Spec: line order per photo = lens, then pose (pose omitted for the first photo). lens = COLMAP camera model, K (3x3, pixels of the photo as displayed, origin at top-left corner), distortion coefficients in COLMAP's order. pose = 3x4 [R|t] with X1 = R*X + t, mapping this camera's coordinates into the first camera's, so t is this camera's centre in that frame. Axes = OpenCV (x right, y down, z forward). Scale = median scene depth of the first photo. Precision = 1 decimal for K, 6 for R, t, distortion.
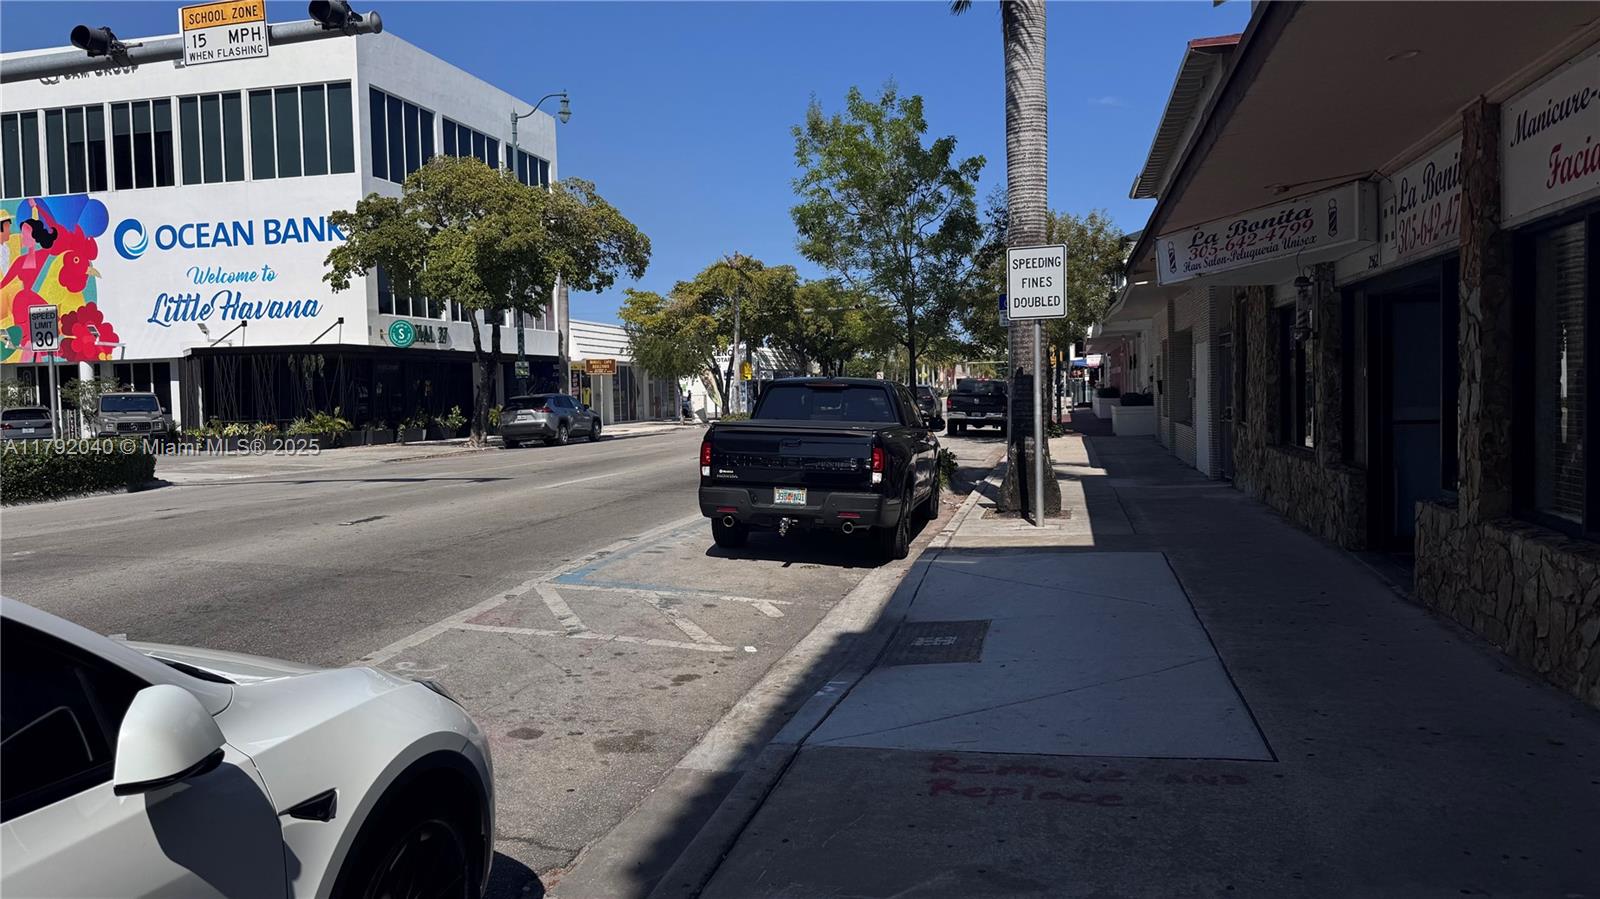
lens RADIAL K [[1093.1, 0, 850.2], [0, 1093.1, 440.5], [0, 0, 1]] dist [0.062860, -0.018421]
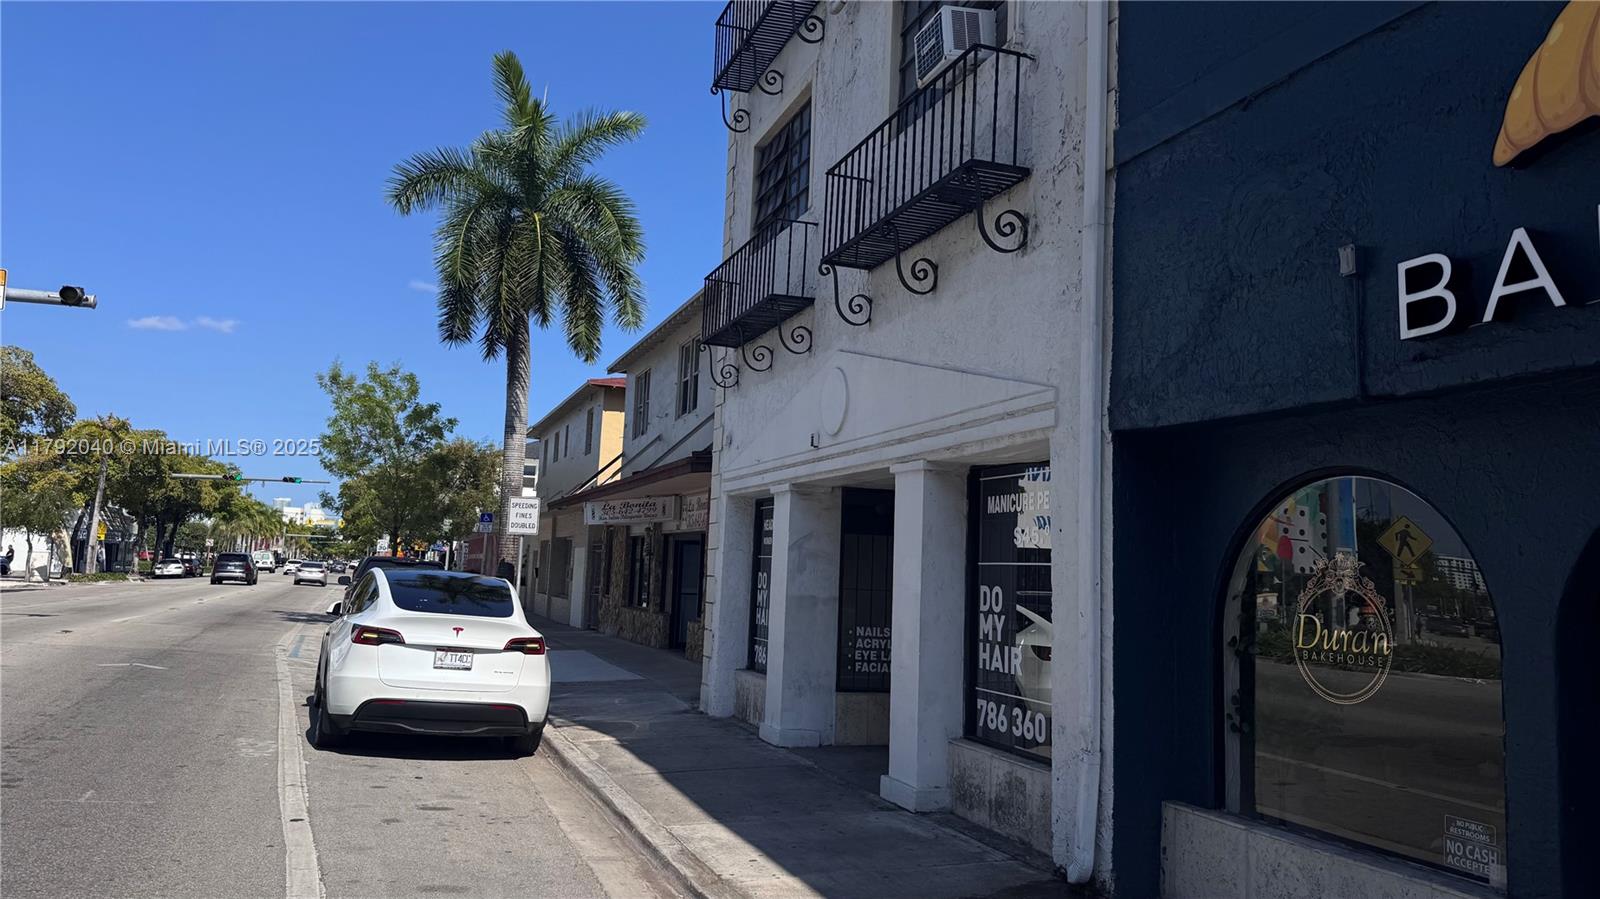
lens RADIAL K [[1093.1, 0, 790.9], [0, 1093.1, 448.3], [0, 0, 1]] dist [0.062860, -0.018421]
pose [[0.844407, 0.123358, 0.521305, -0.447334], [-0.039191, 0.984744, -0.169541, 0.049588], [-0.534266, 0.122731, 0.836359, -0.878627]]
